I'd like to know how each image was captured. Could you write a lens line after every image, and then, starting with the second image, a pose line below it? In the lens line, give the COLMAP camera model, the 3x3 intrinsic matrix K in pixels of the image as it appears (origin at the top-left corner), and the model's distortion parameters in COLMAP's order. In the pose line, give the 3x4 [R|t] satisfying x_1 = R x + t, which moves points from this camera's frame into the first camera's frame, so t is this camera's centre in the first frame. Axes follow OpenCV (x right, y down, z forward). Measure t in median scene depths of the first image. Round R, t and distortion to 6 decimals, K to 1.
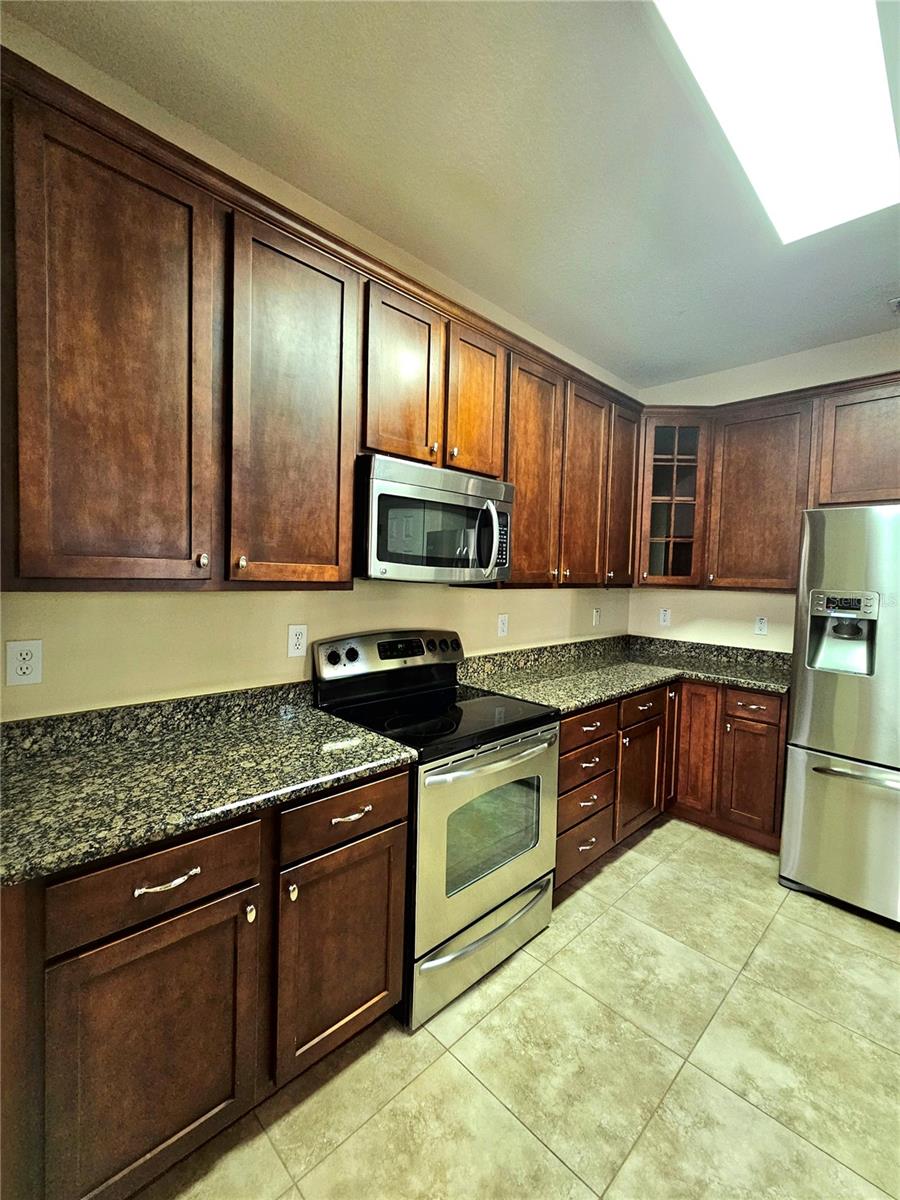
lens RADIAL K [[511.9, 0, 445.4], [0, 511.9, 596.8], [0, 0, 1]] dist [-0.000871, -0.000667]
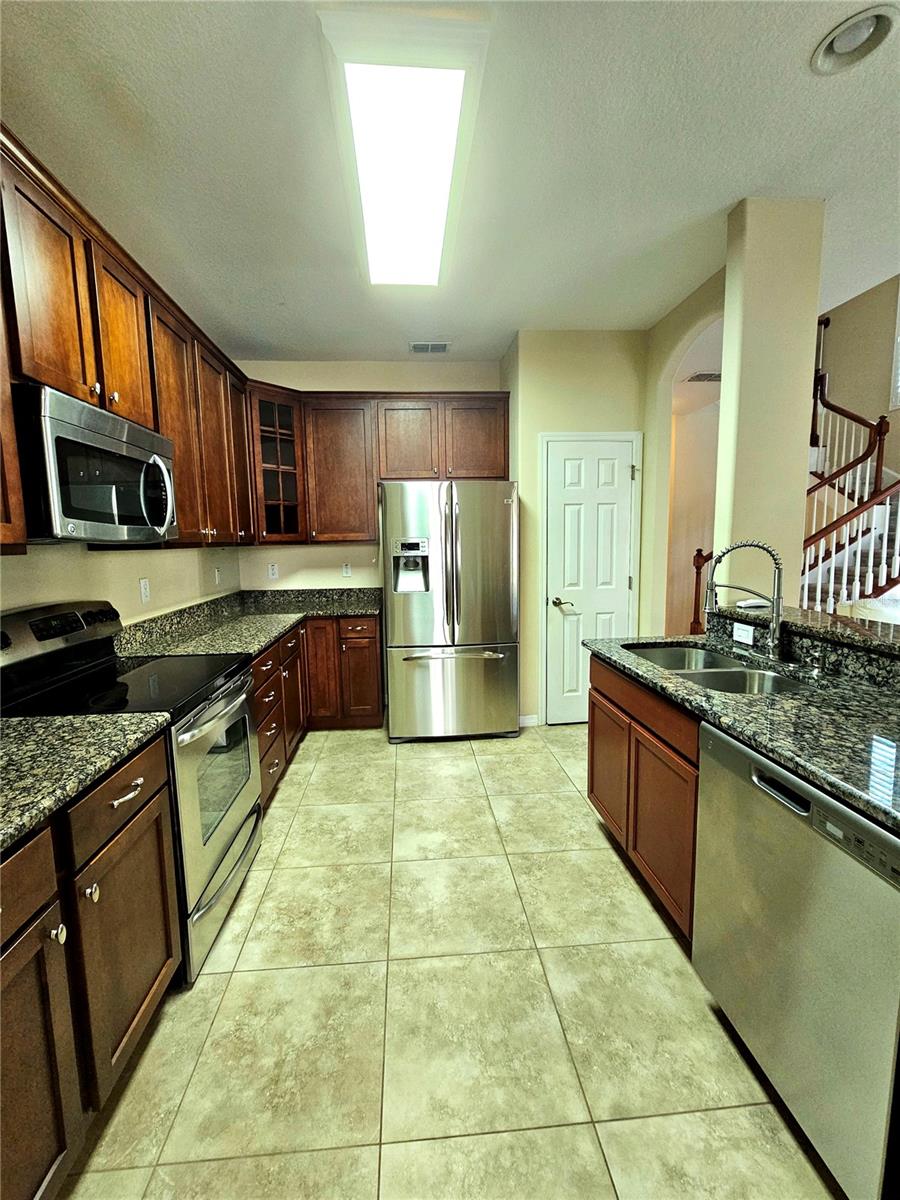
lens RADIAL K [[490.3, 0, 435.2], [0, 490.3, 596.9], [0, 0, 1]] dist [-0.000608, -0.000231]
pose [[0.645356, -0.126838, 0.753278, -0.269094], [0.074015, 0.991861, 0.103600, 0.015659], [-0.760288, -0.011105, 0.649491, 0.006692]]
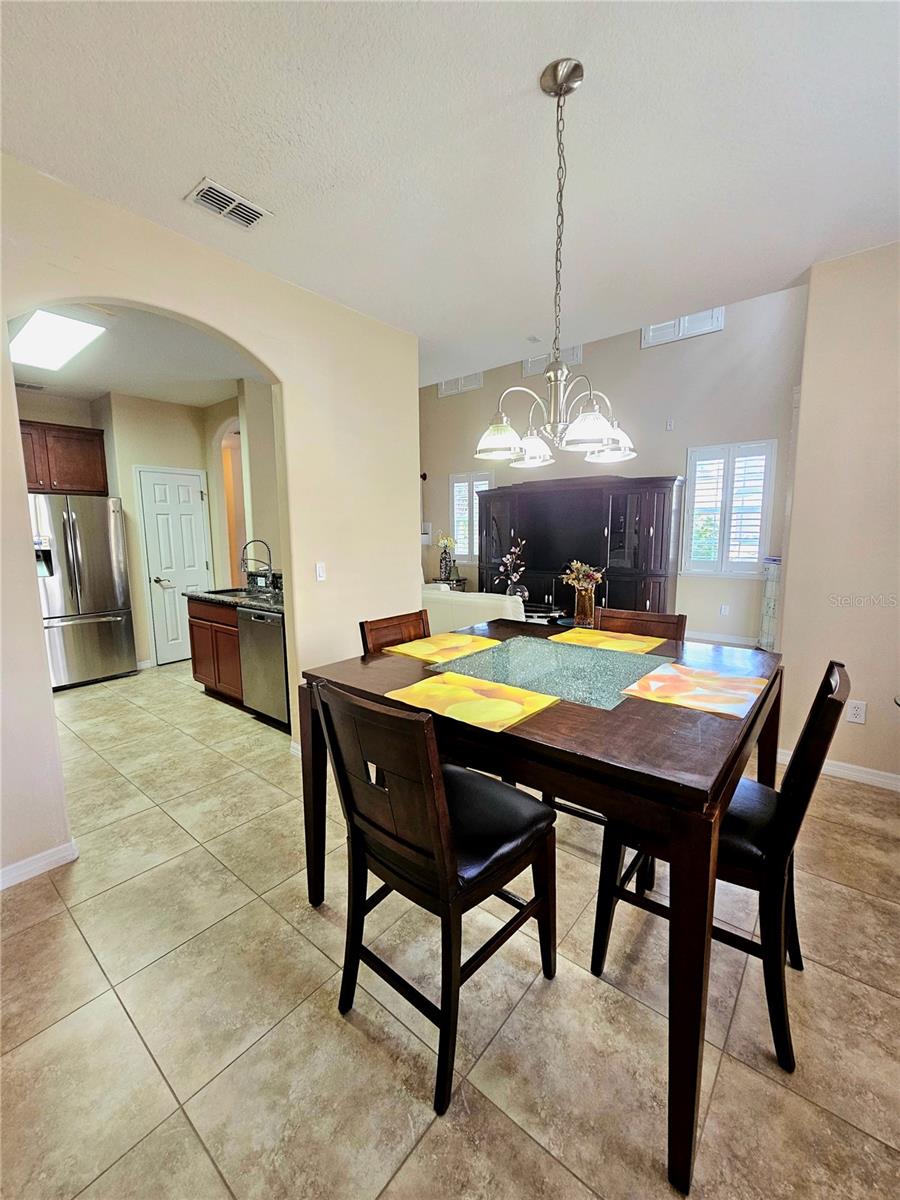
lens RADIAL K [[490.3, 0, 435.2], [0, 490.3, 596.9], [0, 0, 1]] dist [-0.000608, -0.000231]
pose [[-0.103652, -0.155858, 0.982326, -1.456416], [0.056720, 0.985112, 0.162285, -0.003249], [-0.992995, 0.072539, -0.093269, -0.422355]]
